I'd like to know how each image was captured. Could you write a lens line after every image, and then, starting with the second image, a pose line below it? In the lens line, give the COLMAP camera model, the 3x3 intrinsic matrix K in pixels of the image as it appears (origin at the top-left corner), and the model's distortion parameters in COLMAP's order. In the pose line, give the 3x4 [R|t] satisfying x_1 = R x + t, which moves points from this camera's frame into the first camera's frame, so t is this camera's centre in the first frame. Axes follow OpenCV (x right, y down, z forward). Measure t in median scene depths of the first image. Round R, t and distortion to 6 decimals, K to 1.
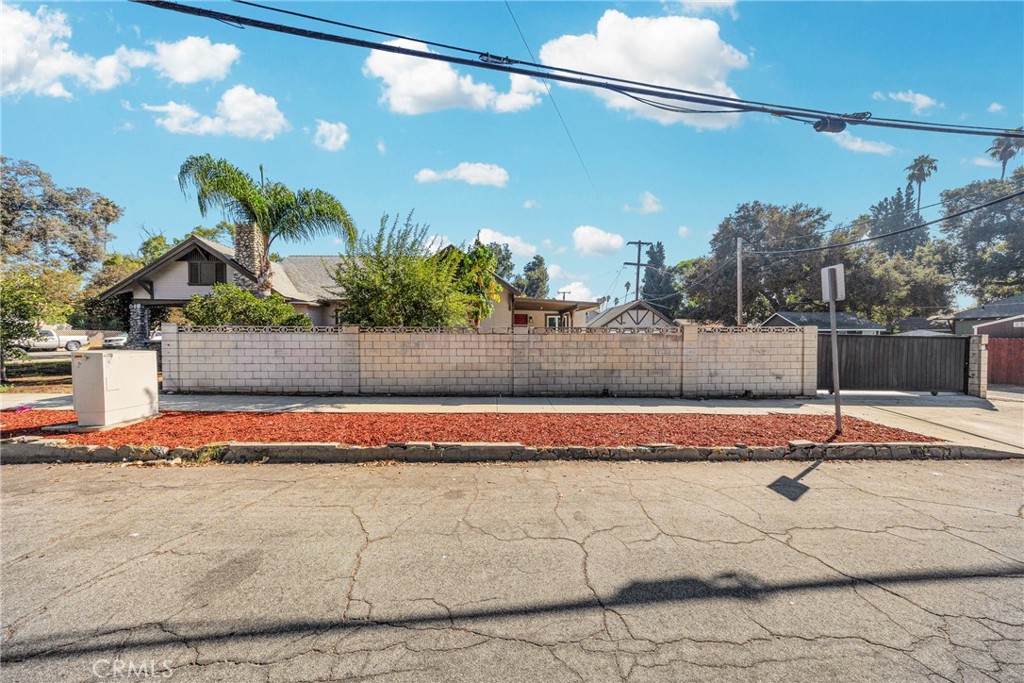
lens RADIAL K [[301.4, 0, 512.0], [0, 301.4, 341.5], [0, 0, 1]] dist [-0.007884, 0.000028]
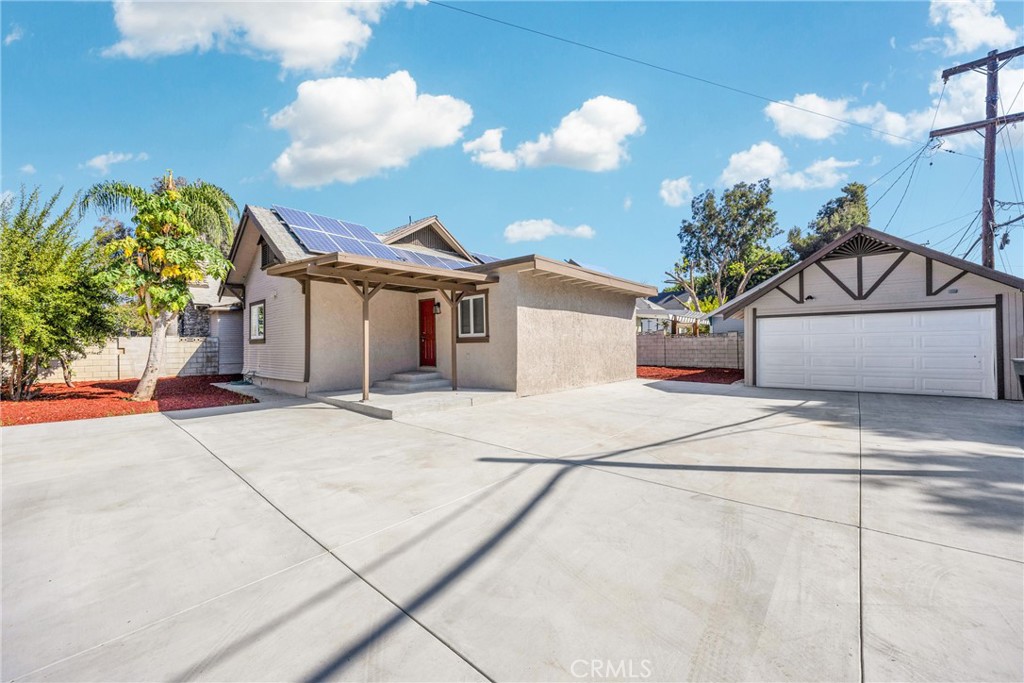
lens RADIAL K [[395.5, 0, 512.0], [0, 395.5, 341.5], [0, 0, 1]] dist [-0.002301, -0.000342]
pose [[0.733024, -0.019004, -0.679937, 0.333840], [0.003244, 0.999696, -0.024444, 0.001231], [0.680195, 0.015712, 0.732863, 0.316815]]
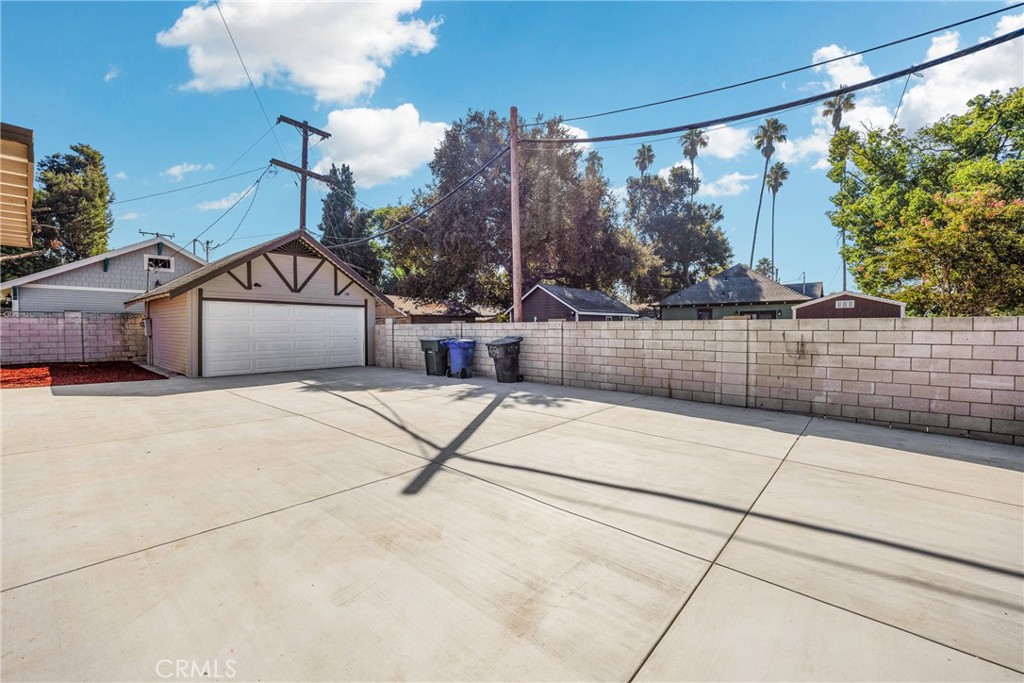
lens RADIAL K [[407.1, 0, 512.0], [0, 407.1, 341.5], [0, 0, 1]] dist [0.000536, -0.000081]
pose [[0.670460, -0.025429, 0.741510, 0.161113], [0.010633, 0.999639, 0.024667, -0.000361], [-0.741869, -0.008654, 0.670489, 0.330673]]
